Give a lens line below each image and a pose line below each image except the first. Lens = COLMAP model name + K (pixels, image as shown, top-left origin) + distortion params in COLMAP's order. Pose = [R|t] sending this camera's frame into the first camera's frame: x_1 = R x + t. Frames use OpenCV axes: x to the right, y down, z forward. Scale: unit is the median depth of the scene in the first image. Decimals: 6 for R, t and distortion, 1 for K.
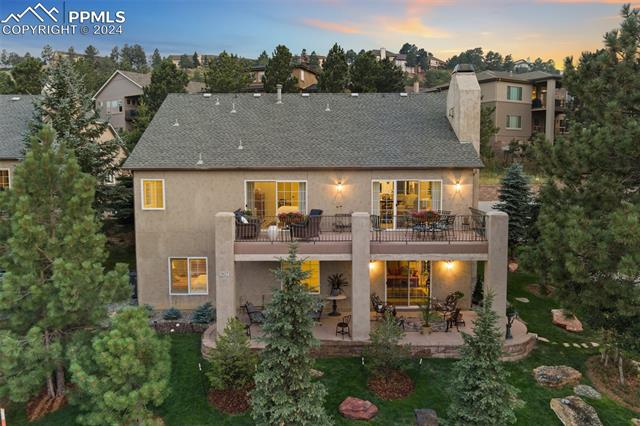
lens RADIAL K [[532.3, 0, 320.2], [0, 532.3, 254.1], [0, 0, 1]] dist [0.003951, 0.000345]
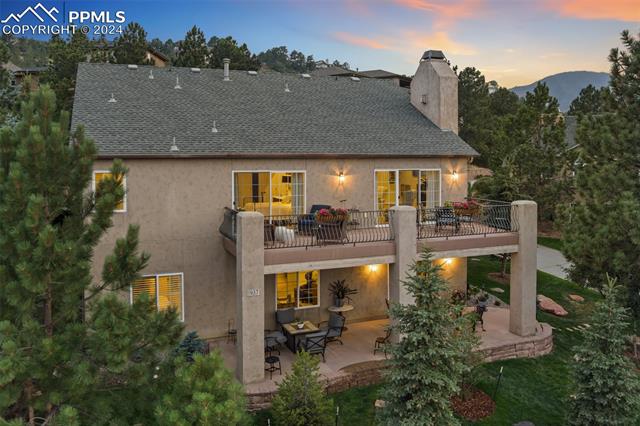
lens RADIAL K [[549.3, 0, 320.0], [0, 549.3, 213.0], [0, 0, 1]] dist [-0.080093, 0.005008]
pose [[0.919633, -0.038406, 0.390898, -0.339659], [0.066016, 0.996164, -0.057437, -0.021668], [-0.387192, 0.078627, 0.918640, 0.209172]]
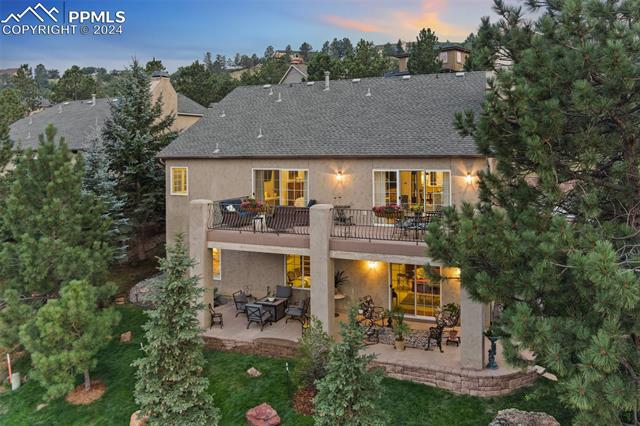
lens RADIAL K [[564.3, 0, 320.1], [0, 564.3, 192.1], [0, 0, 1]] dist [-0.068981, 0.001780]
pose [[0.906587, 0.026397, -0.421192, 0.417760], [-0.065863, 0.994662, -0.079428, -0.019014], [0.416847, 0.099749, 0.903487, 0.101240]]
